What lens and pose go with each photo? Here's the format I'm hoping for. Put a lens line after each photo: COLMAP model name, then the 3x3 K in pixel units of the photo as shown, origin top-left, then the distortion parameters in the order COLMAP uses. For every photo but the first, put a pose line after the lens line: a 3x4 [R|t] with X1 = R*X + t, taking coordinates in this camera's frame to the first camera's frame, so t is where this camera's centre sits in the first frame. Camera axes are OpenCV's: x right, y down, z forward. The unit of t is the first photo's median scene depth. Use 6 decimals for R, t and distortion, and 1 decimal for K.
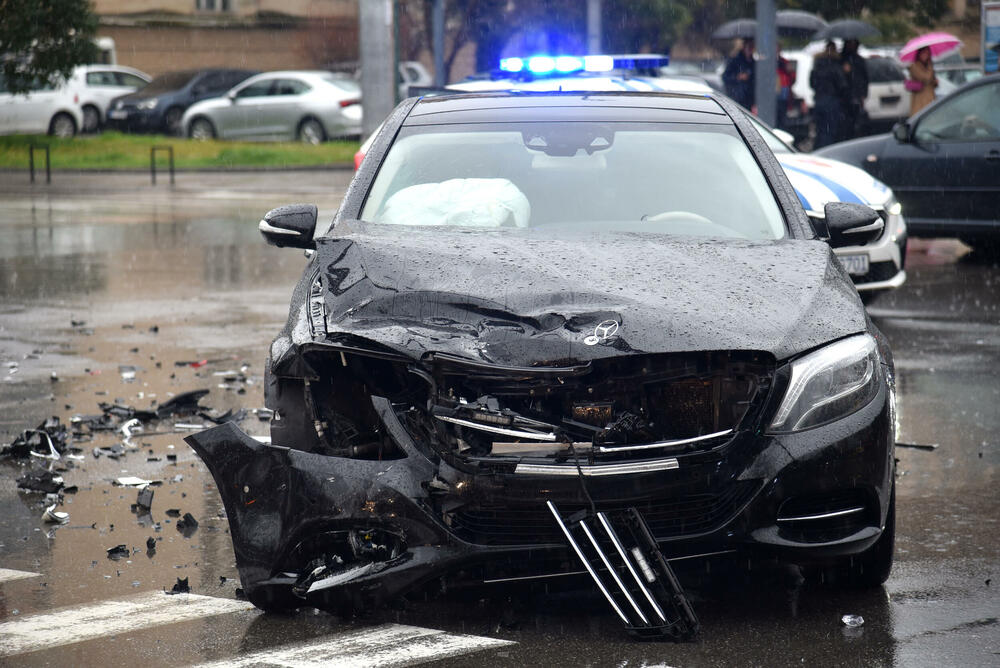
lens RADIAL K [[3174.6, 0, 458.2], [0, 3174.6, 337.0], [0, 0, 1]] dist [1.051375, 1.680413]
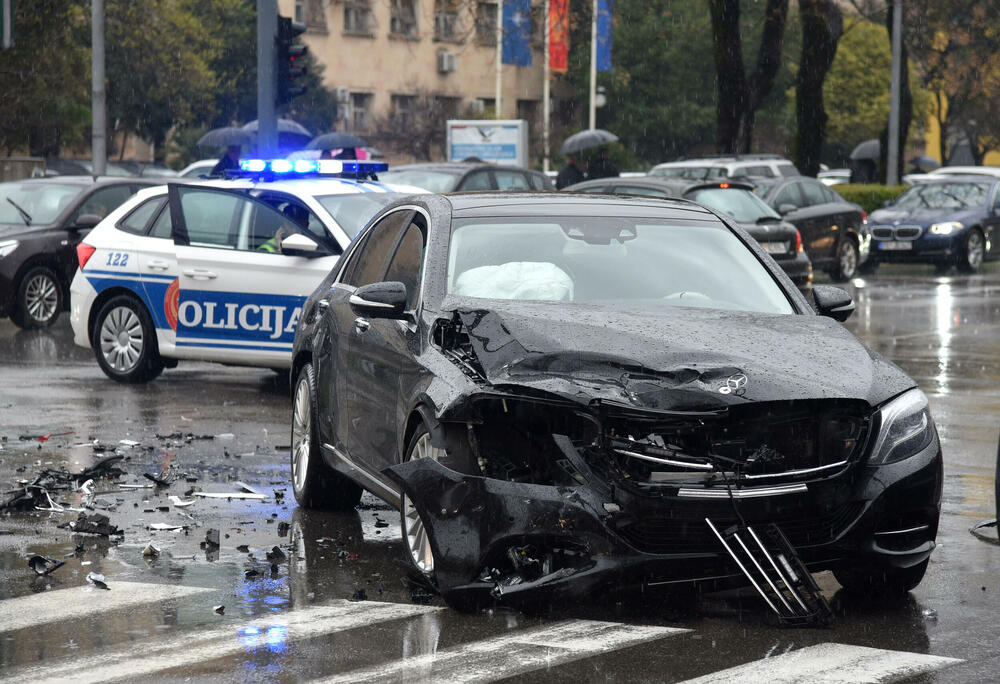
lens RADIAL K [[3372.9, 0, 473.7], [0, 3372.9, 340.9], [0, 0, 1]] dist [0.846958, 0.760899]
pose [[0.977235, 0.007734, 0.212019, -0.329710], [-0.000533, 0.999422, -0.034002, 0.026503], [-0.212159, 0.033114, 0.976674, -0.266787]]
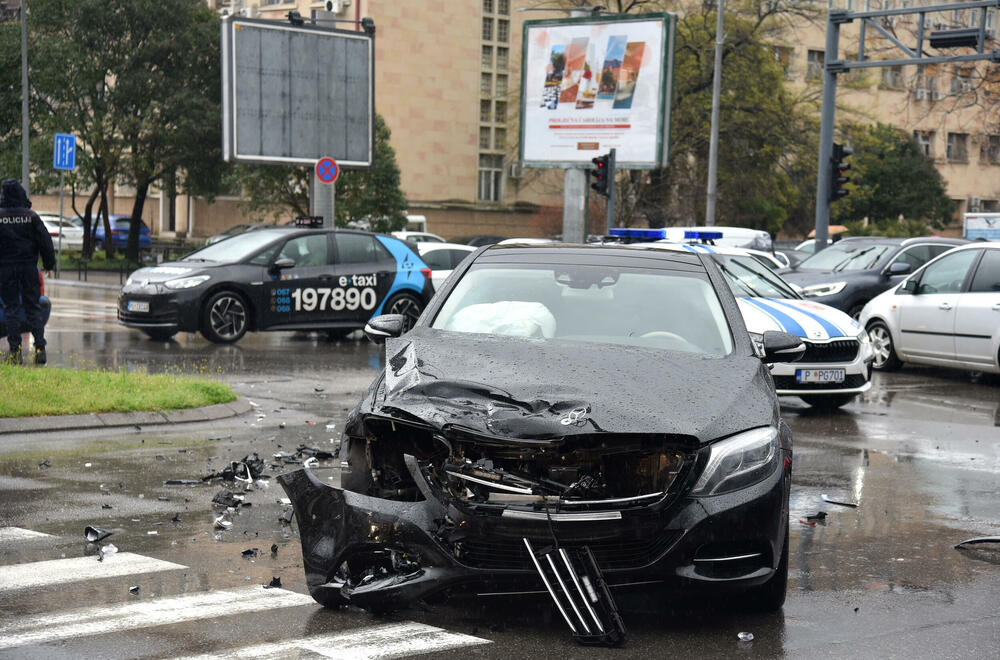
lens RADIAL K [[1965.3, 0, 500.0], [0, 1965.3, 370.0], [0, 0, 1]] dist [0.432167, 0.138785]
pose [[0.996146, 0.046614, -0.074305, 0.074269], [-0.047931, 0.998722, -0.016045, -0.005980], [0.073462, 0.019544, 0.997107, 0.152986]]
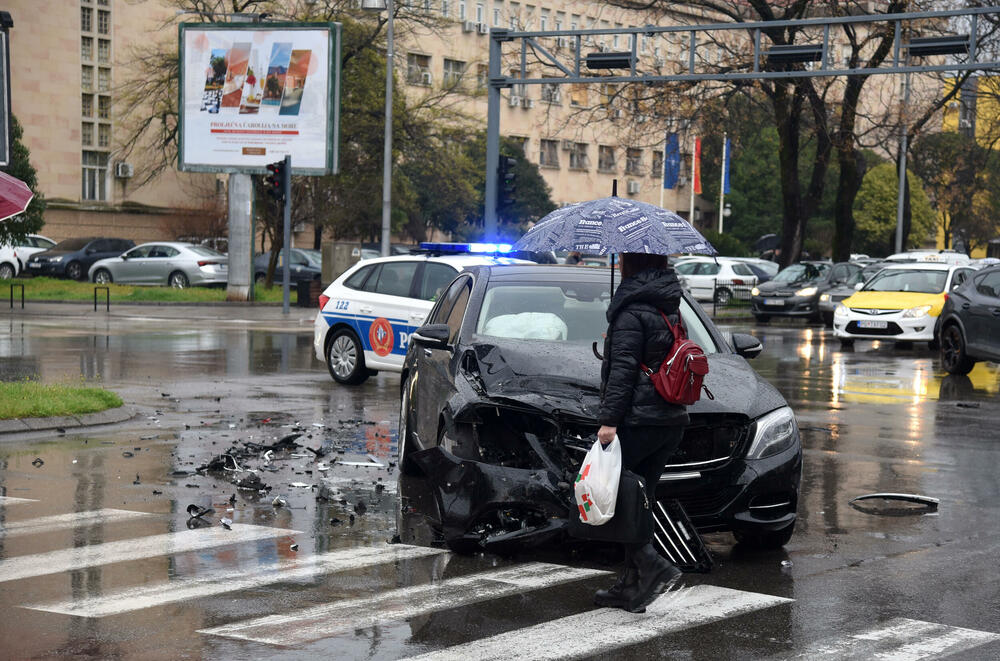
lens RADIAL K [[2065.8, 0, 502.2], [0, 2065.8, 344.2], [0, 0, 1]] dist [0.468524, 0.113649]
pose [[0.989977, 0.032129, 0.137523, -0.196831], [-0.026923, 0.998855, -0.039547, 0.014906], [-0.138636, 0.035449, 0.989709, -0.136891]]
